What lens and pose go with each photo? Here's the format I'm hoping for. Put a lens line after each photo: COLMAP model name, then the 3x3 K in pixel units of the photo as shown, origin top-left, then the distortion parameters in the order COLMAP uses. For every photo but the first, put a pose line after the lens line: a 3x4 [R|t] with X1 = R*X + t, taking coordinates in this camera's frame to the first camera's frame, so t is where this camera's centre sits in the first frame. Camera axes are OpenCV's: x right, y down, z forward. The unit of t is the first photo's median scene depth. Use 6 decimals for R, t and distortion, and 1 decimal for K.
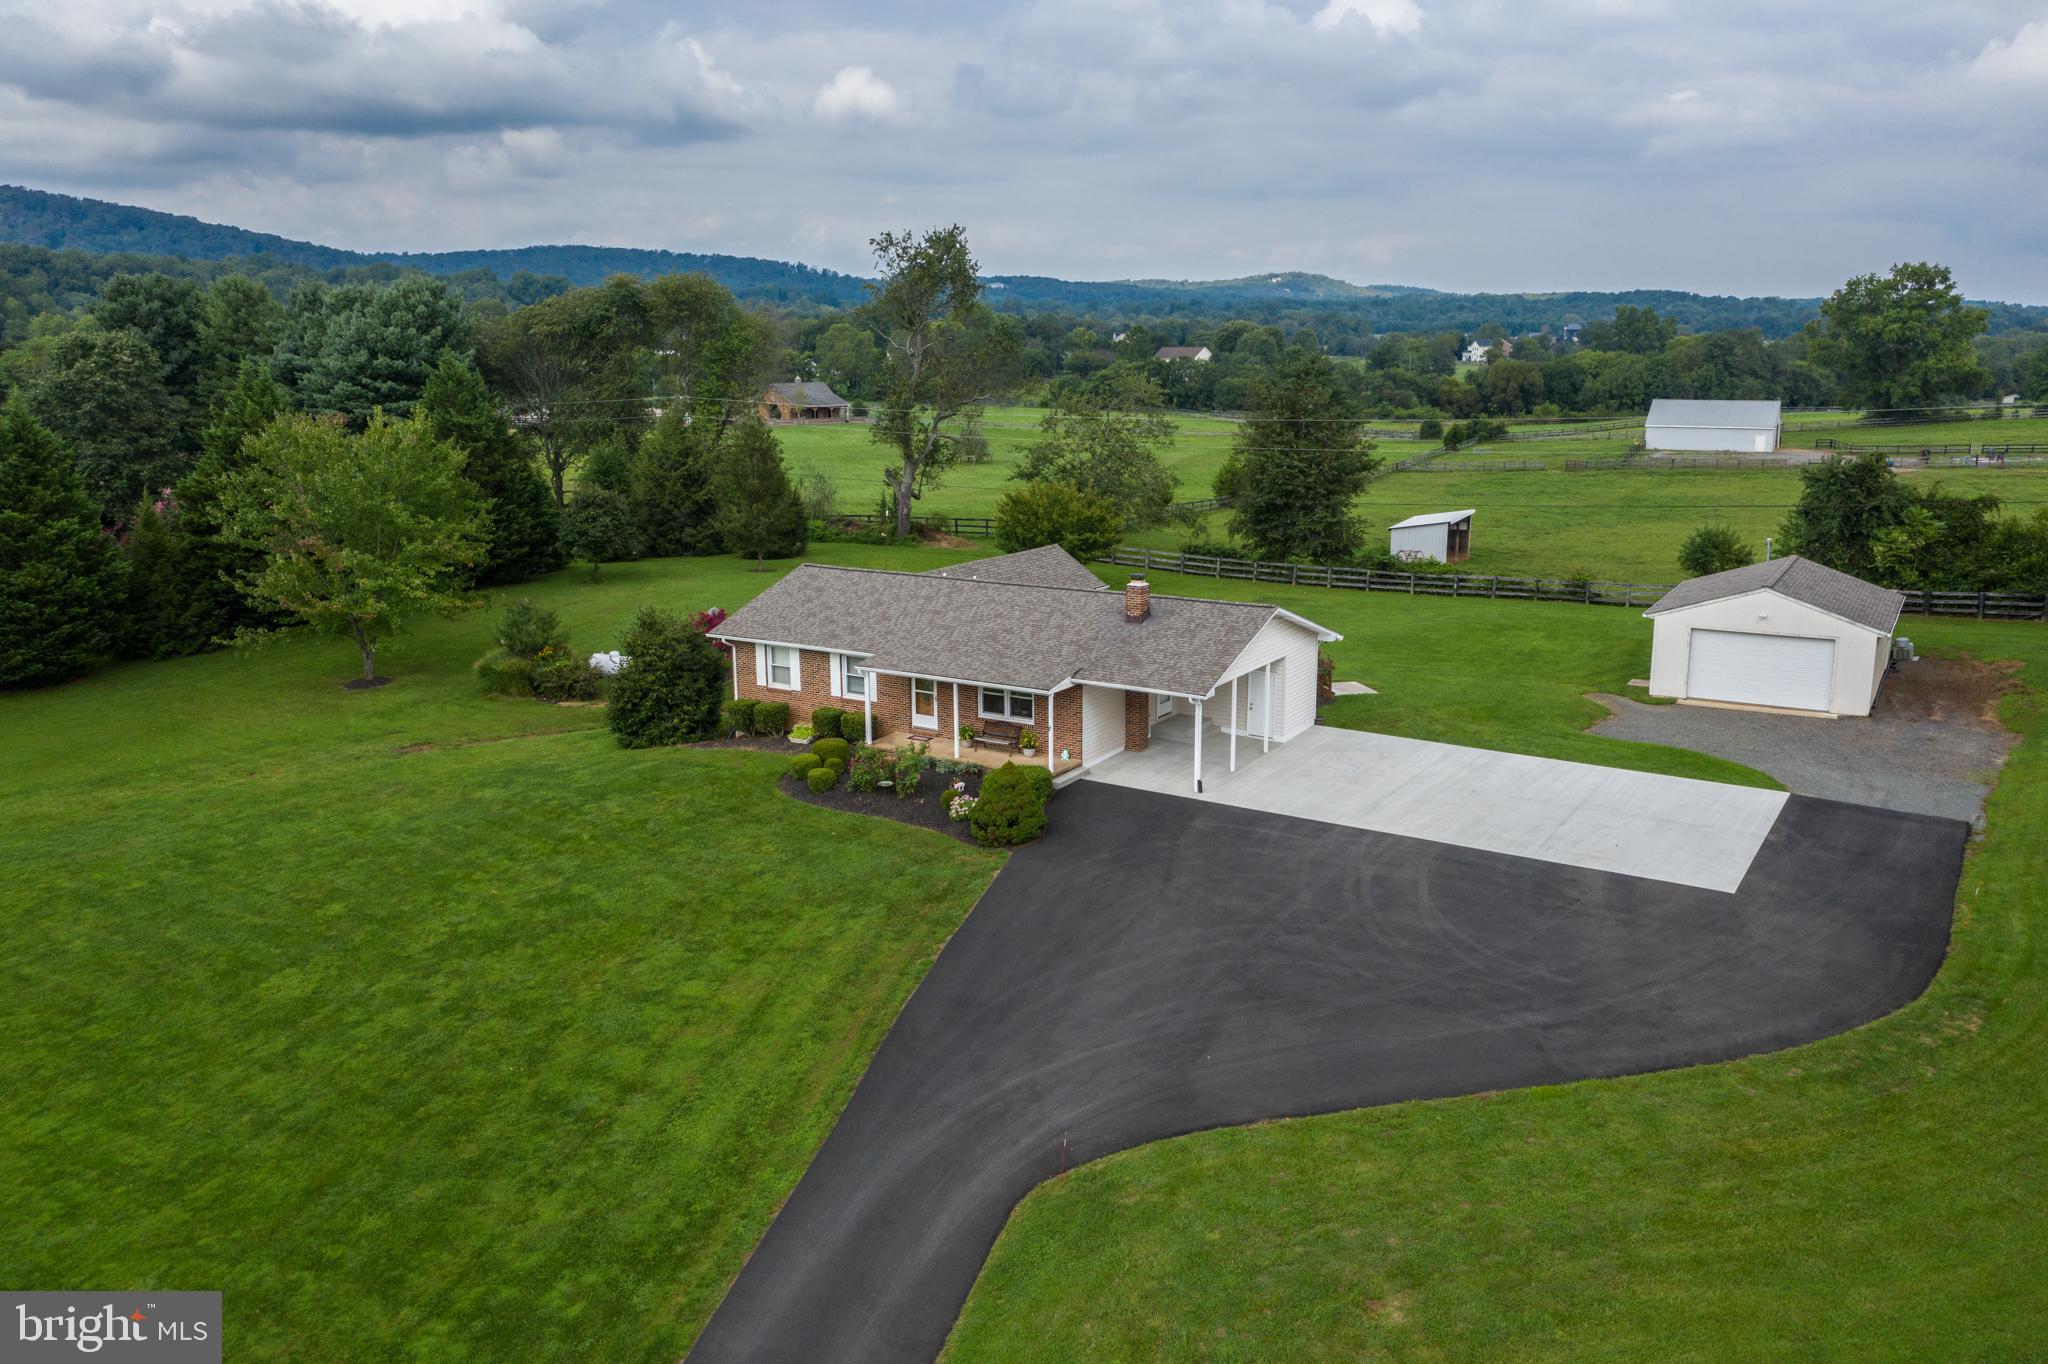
lens RADIAL K [[1619.3, 0, 1024.0], [0, 1619.3, 682.0], [0, 0, 1]] dist [-0.003499, 0.001347]
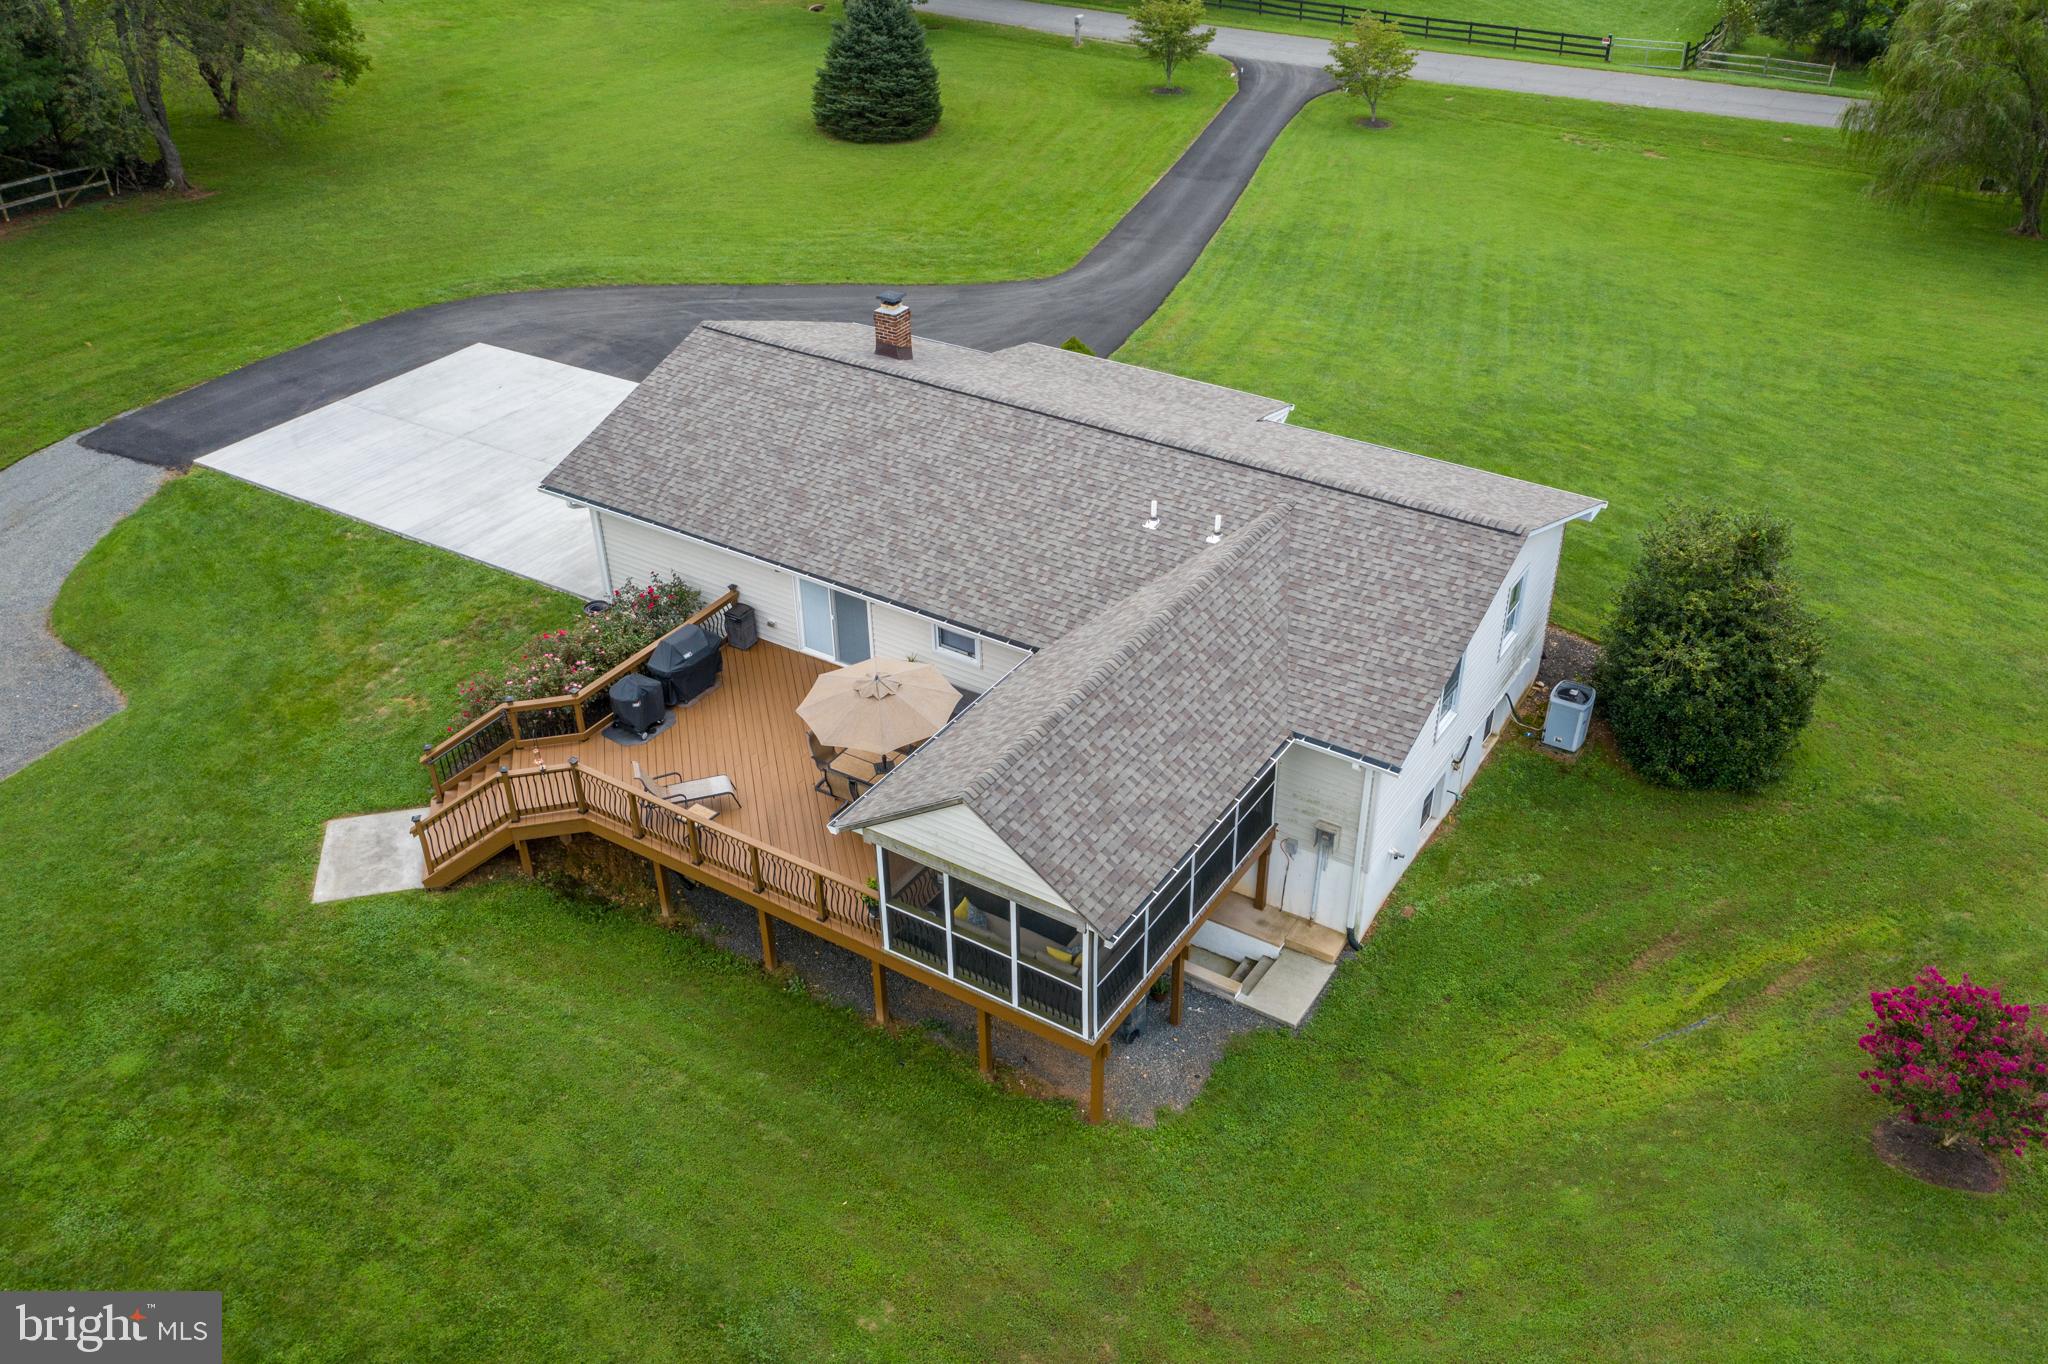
lens RADIAL K [[1675.1, 0, 1029.6], [0, 1675.1, 722.9], [0, 0, 1]] dist [0.001258, -0.011866]
pose [[-0.999627, 0.010424, 0.025261, -0.005417], [0.025598, 0.680784, 0.732037, -0.479413], [-0.009566, 0.732410, -0.680796, 1.674128]]
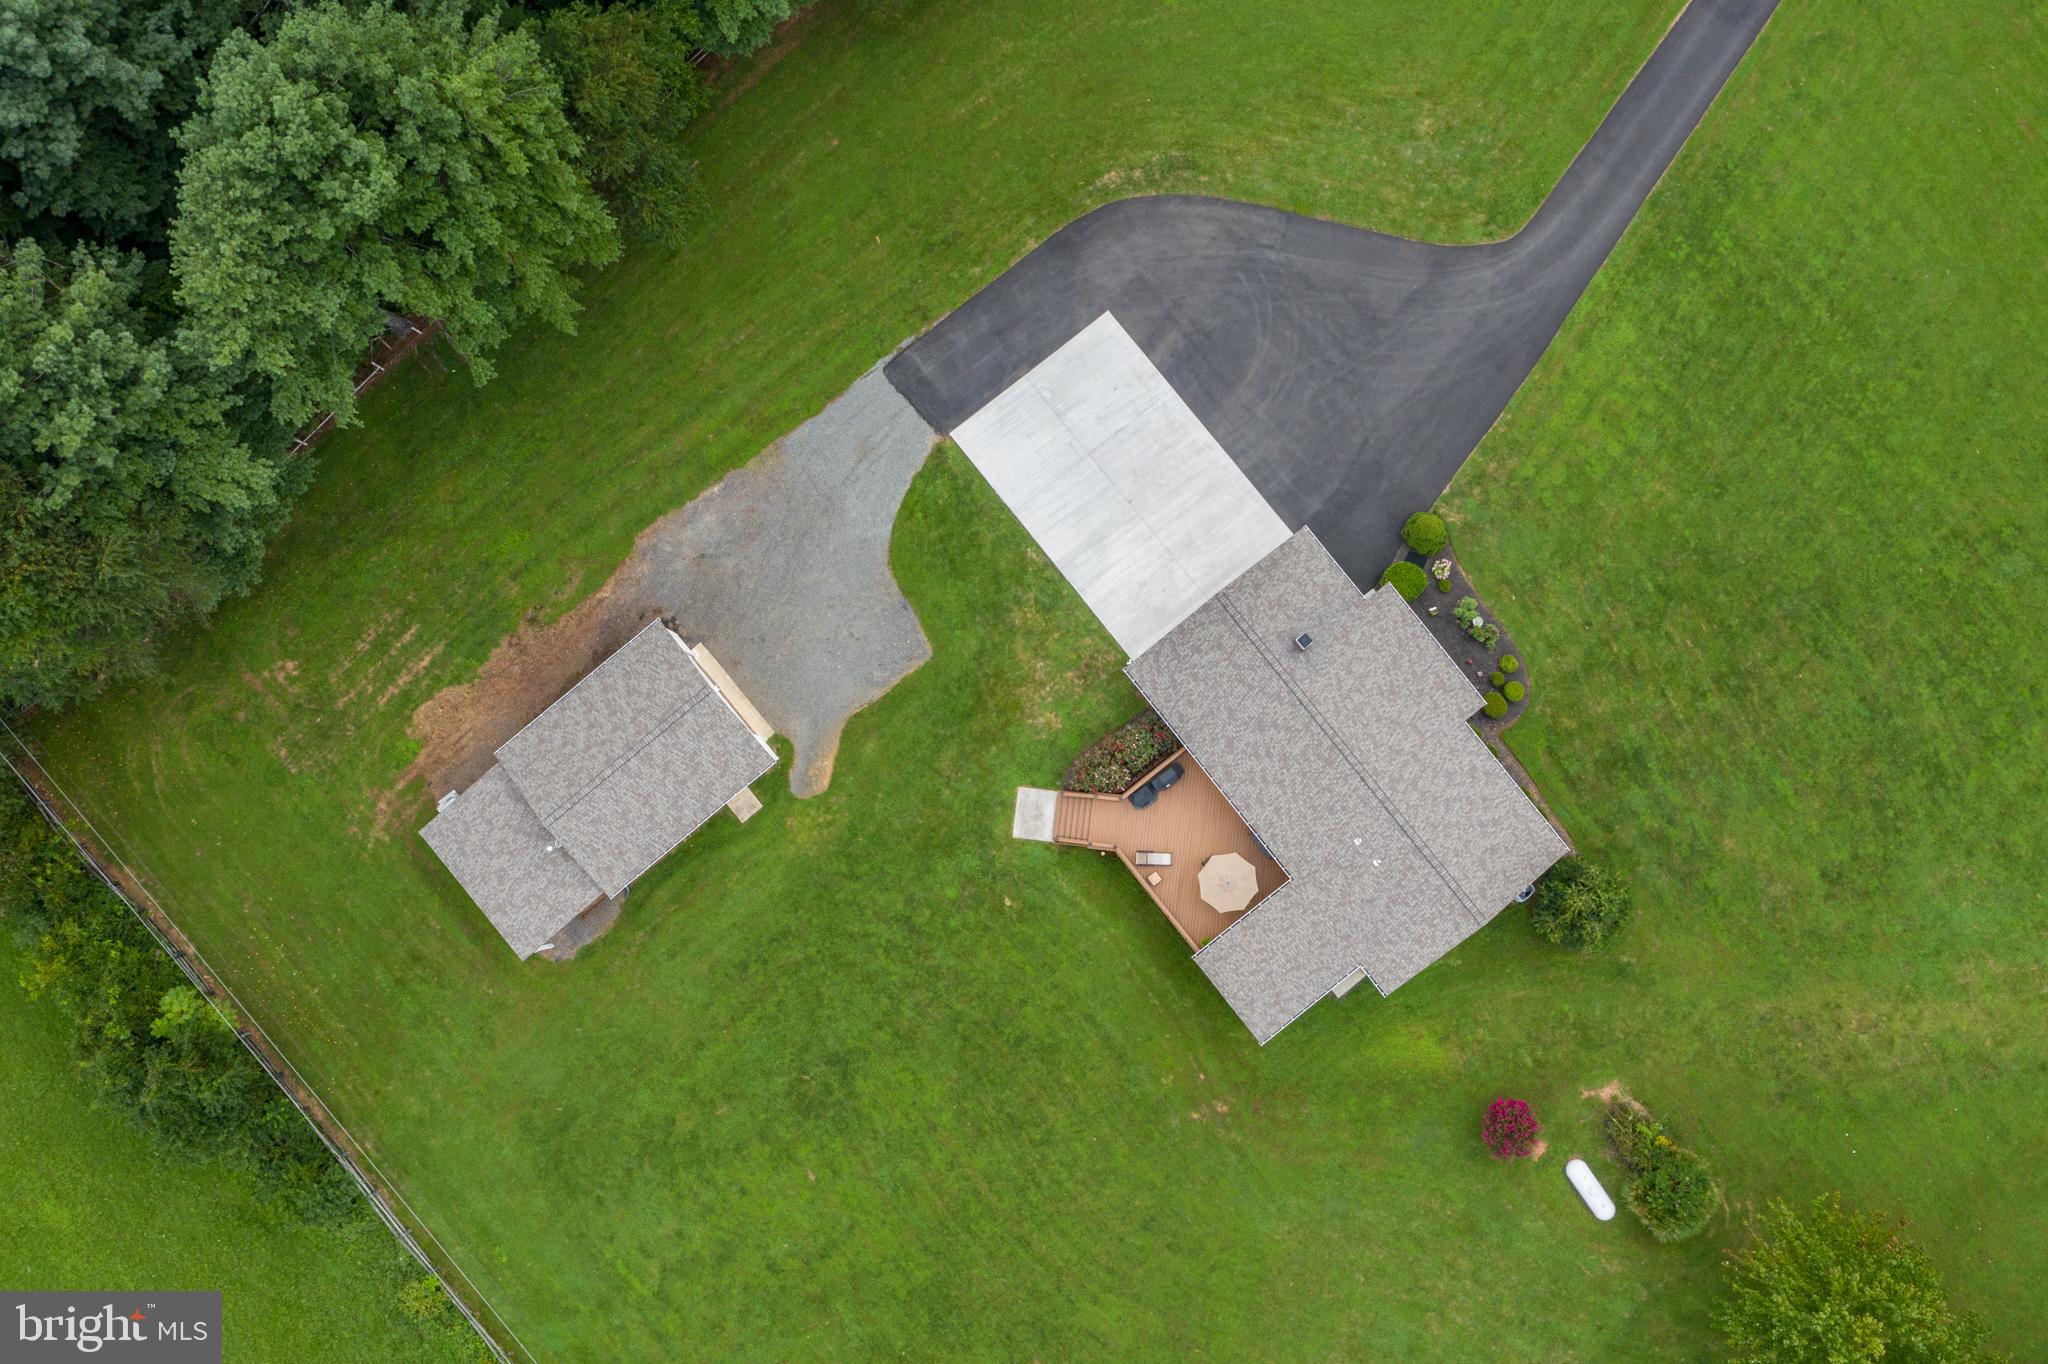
lens RADIAL K [[1923.8, 0, 1048.7], [0, 1923.8, 735.9], [0, 0, 1]] dist [-0.001423, -0.007039]
pose [[-0.940428, -0.334963, 0.058266, 0.159807], [0.110322, -0.138539, 0.984193, -1.816218], [-0.321596, 0.931991, 0.167240, 0.899758]]
